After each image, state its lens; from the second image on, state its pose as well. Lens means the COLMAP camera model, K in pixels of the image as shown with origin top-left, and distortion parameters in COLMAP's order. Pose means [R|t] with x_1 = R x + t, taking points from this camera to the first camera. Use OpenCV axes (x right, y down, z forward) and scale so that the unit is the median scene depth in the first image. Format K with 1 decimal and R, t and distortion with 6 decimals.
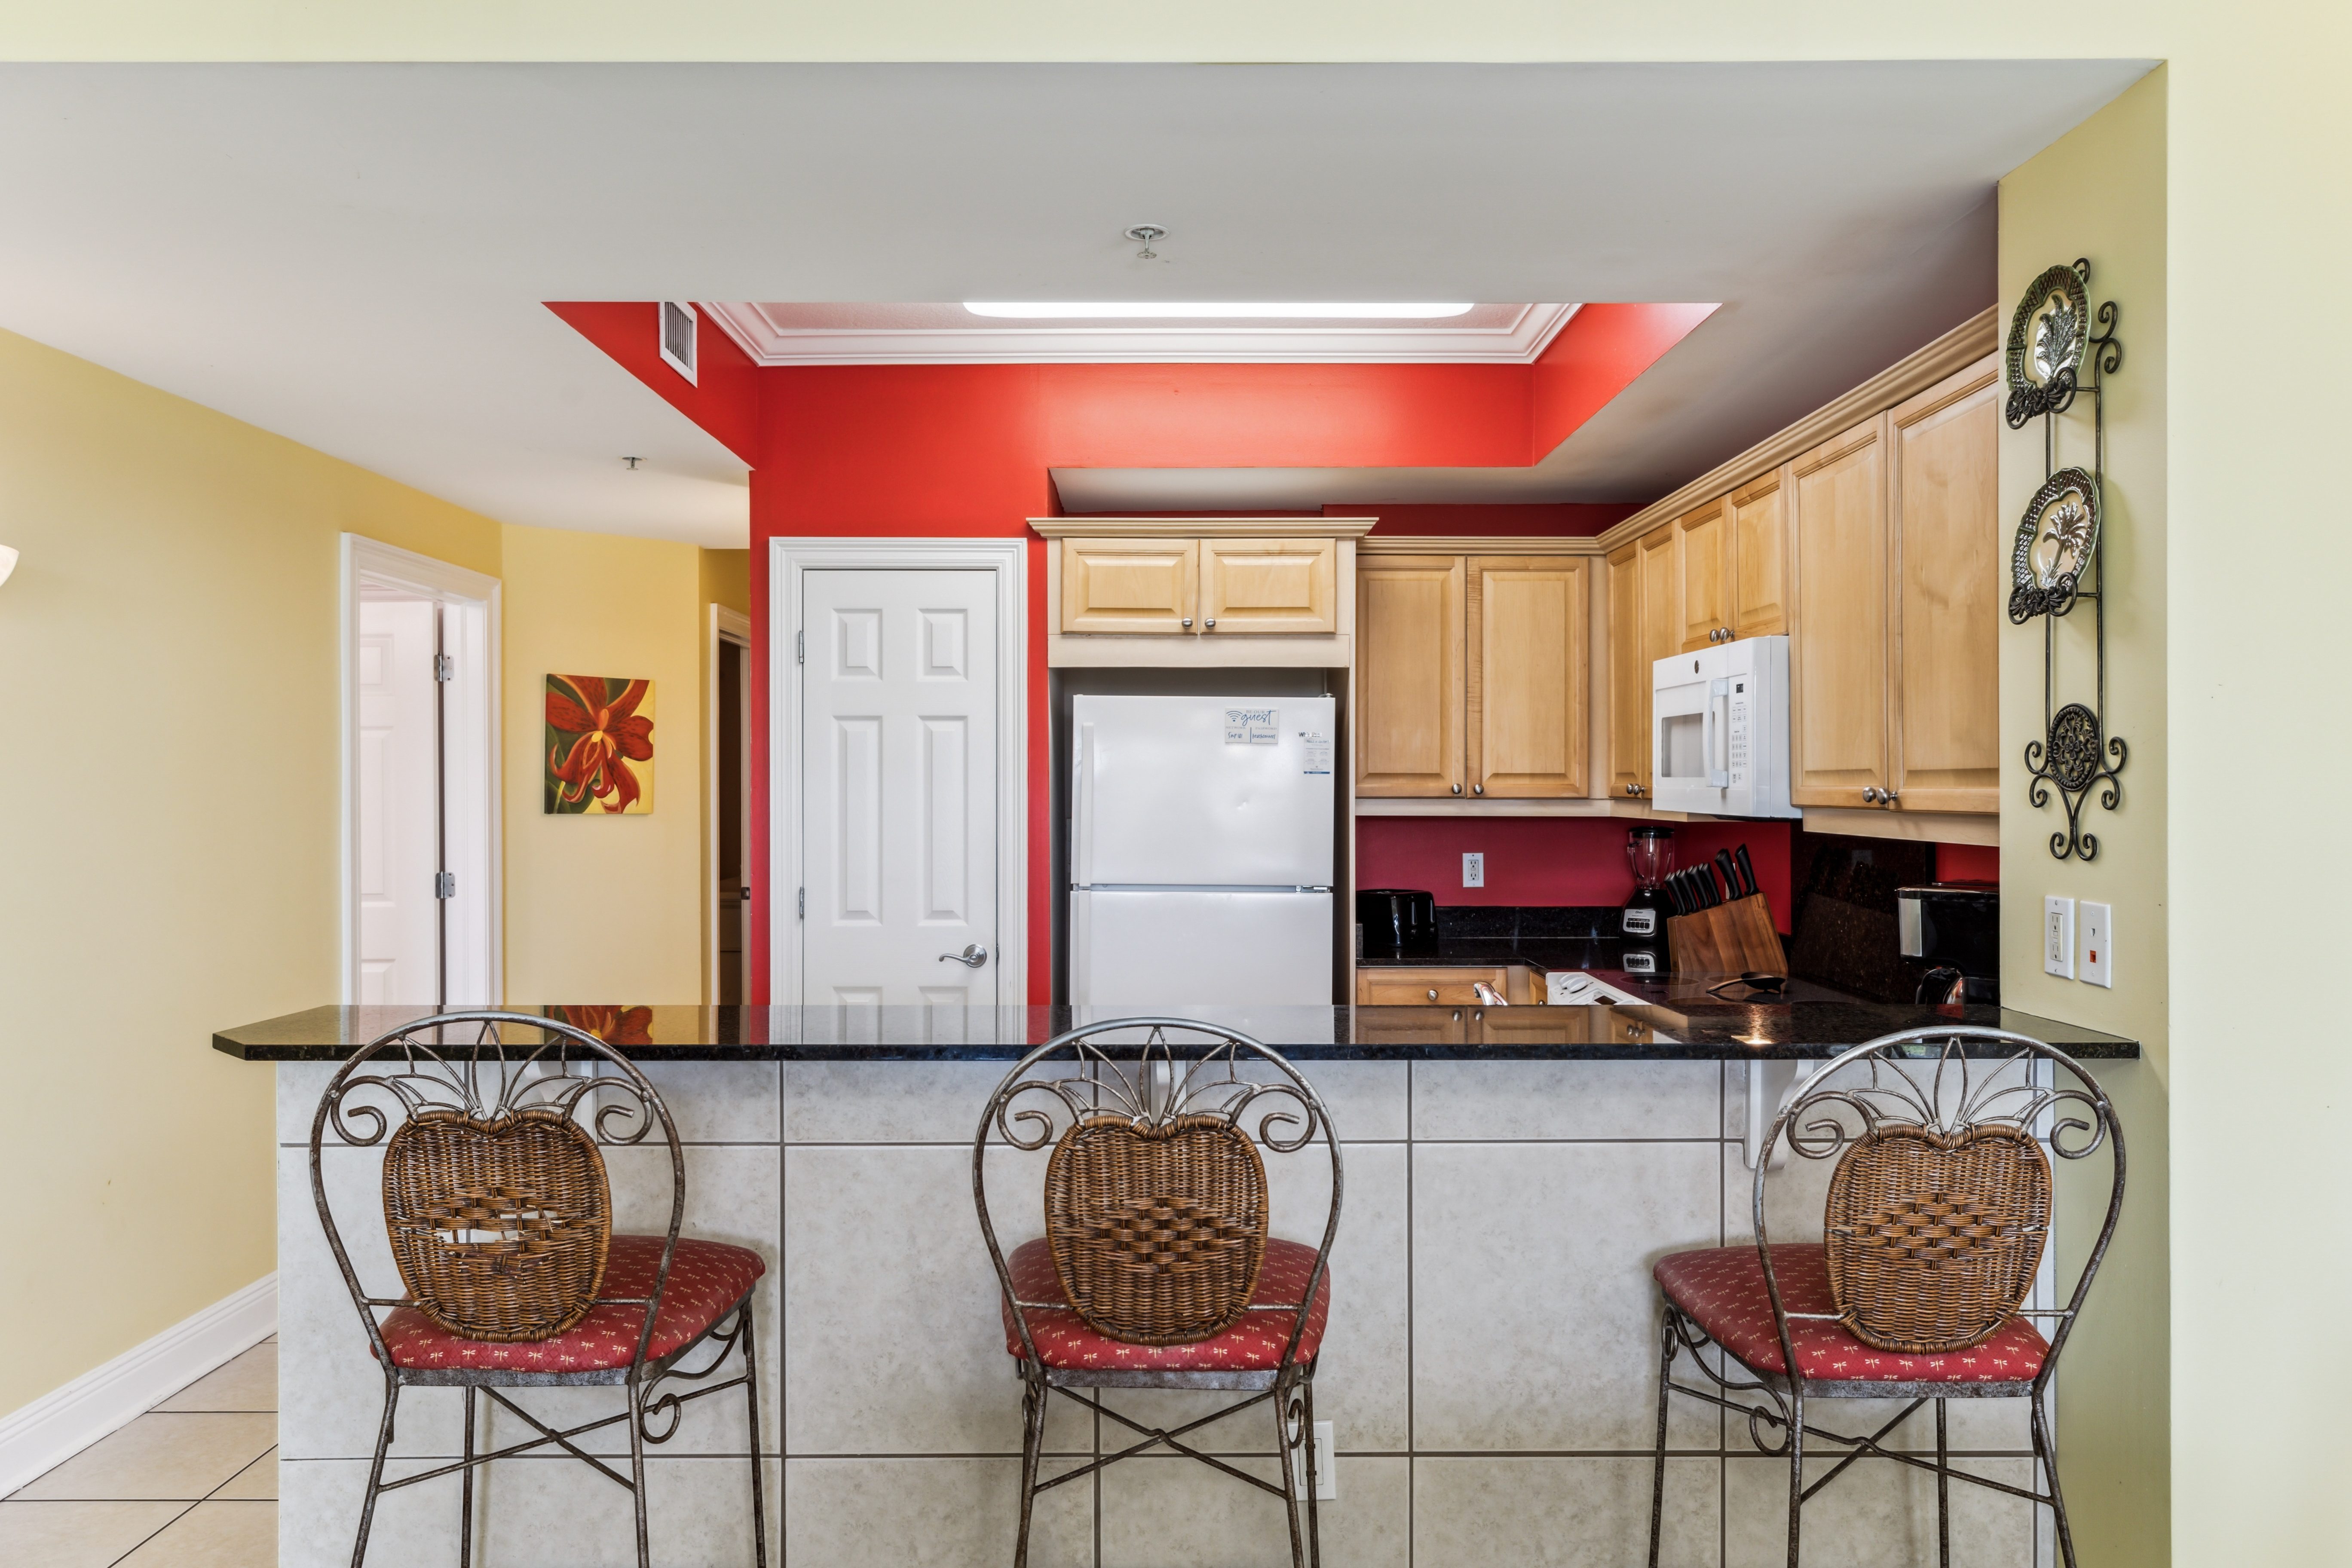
lens RADIAL K [[1619.9, 0, 1180.9], [0, 1619.9, 781.1], [0, 0, 1]] dist [-0.001275, -0.003766]
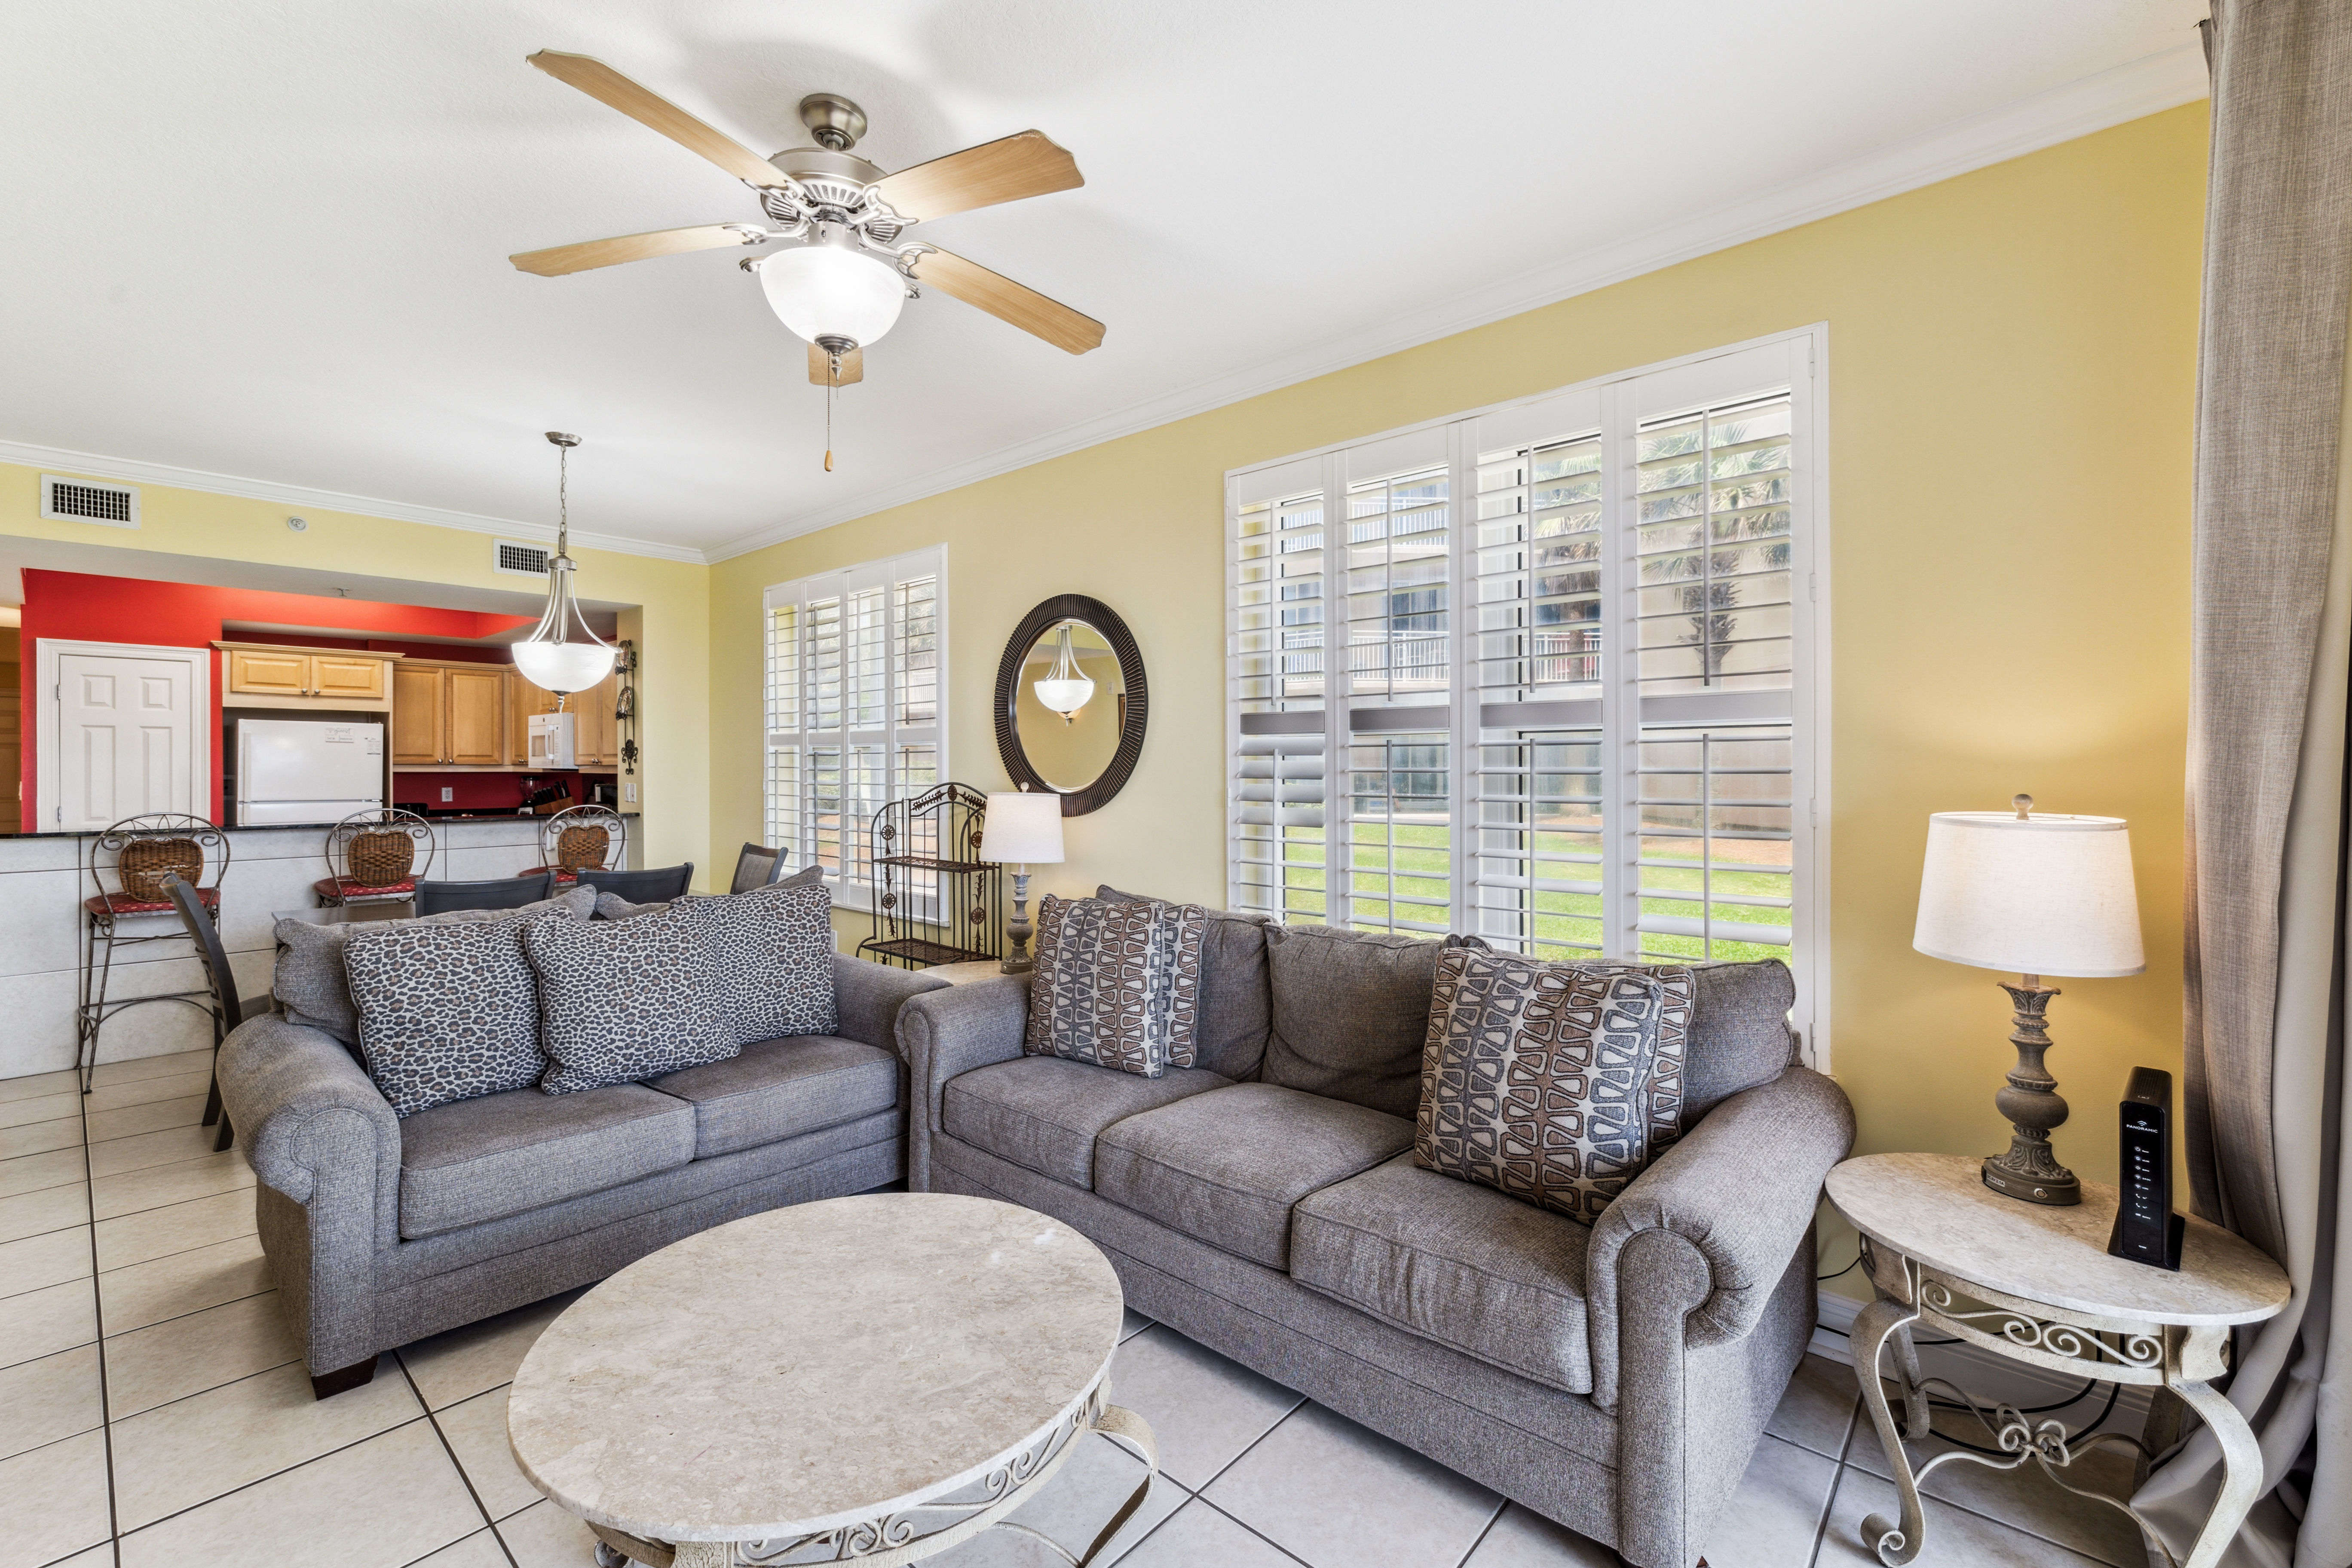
lens RADIAL K [[985.4, 0, 1177.8], [0, 985.4, 765.3], [0, 0, 1]] dist [-0.000351, -0.000128]
pose [[0.664148, -0.000824, 0.747600, -0.313757], [-0.000850, 0.999998, 0.001857, 0.011322], [-0.747600, -0.001869, 0.664146, -1.285184]]
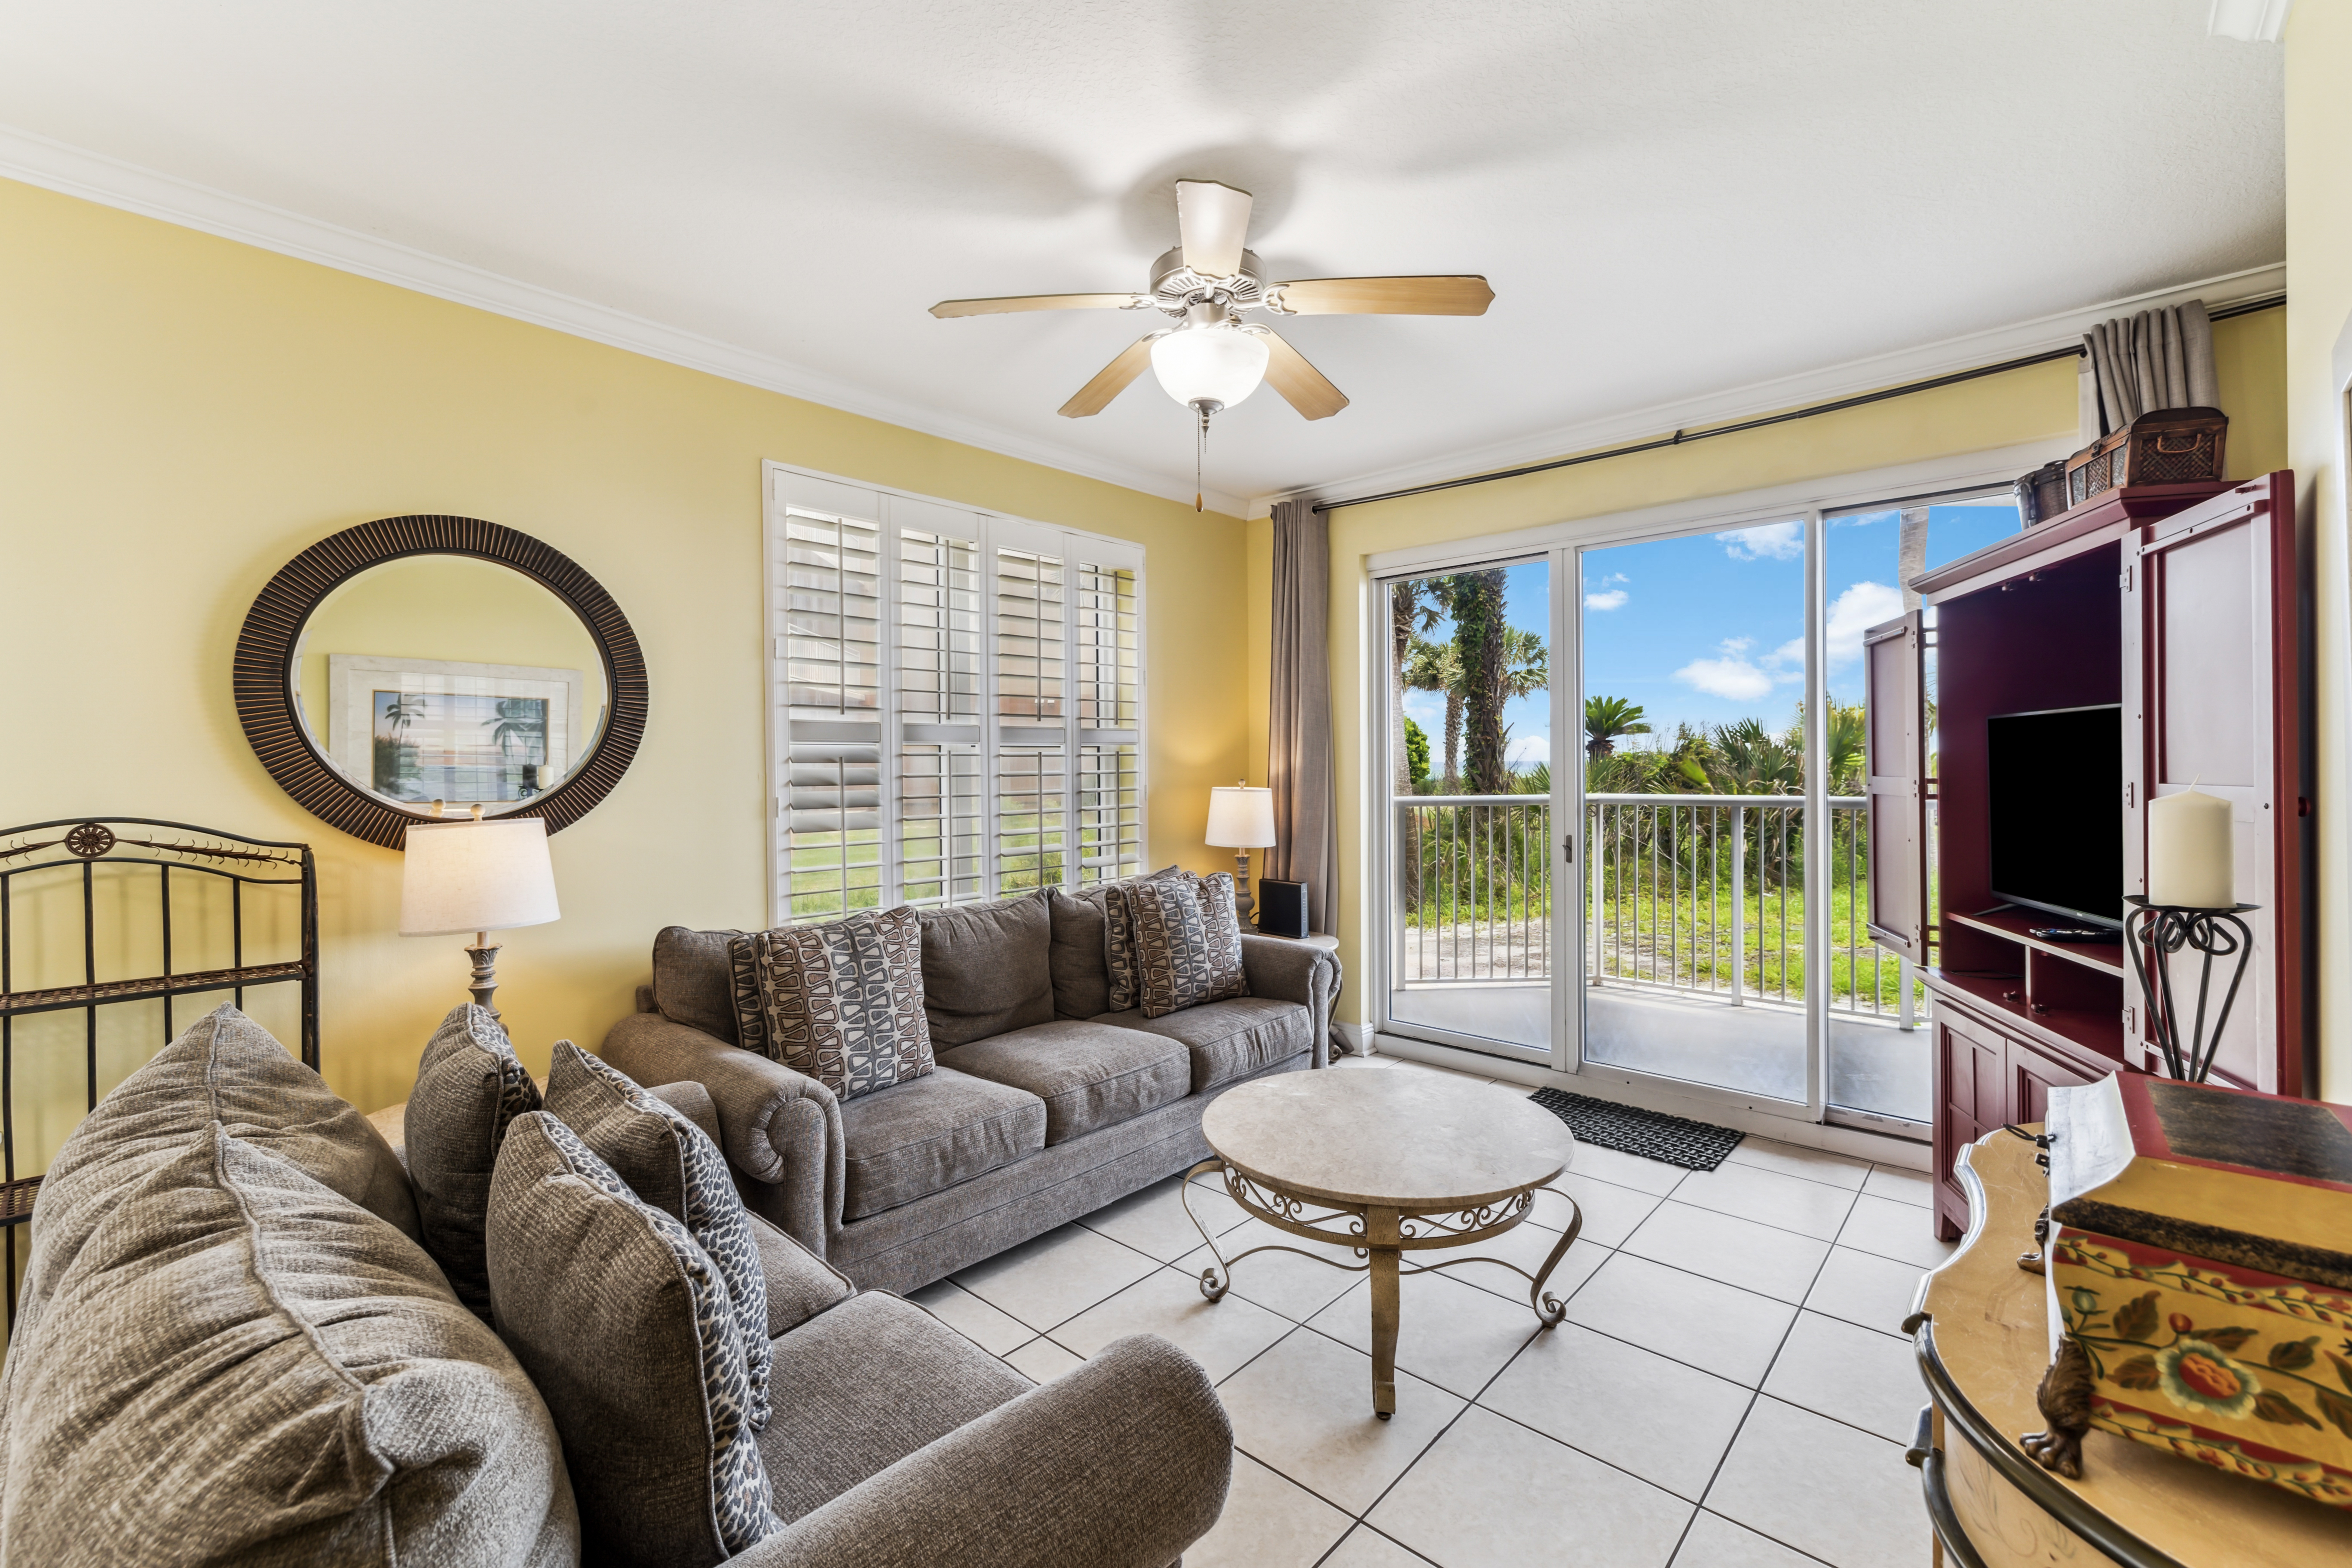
lens RADIAL K [[985.4, 0, 1174.9], [0, 985.4, 761.3], [0, 0, 1]] dist [-0.000351, -0.000128]
pose [[-0.731650, 0.007654, 0.681637, -0.458304], [0.007348, 0.999967, -0.003342, 0.007561], [-0.681640, 0.002564, -0.731683, -0.203182]]
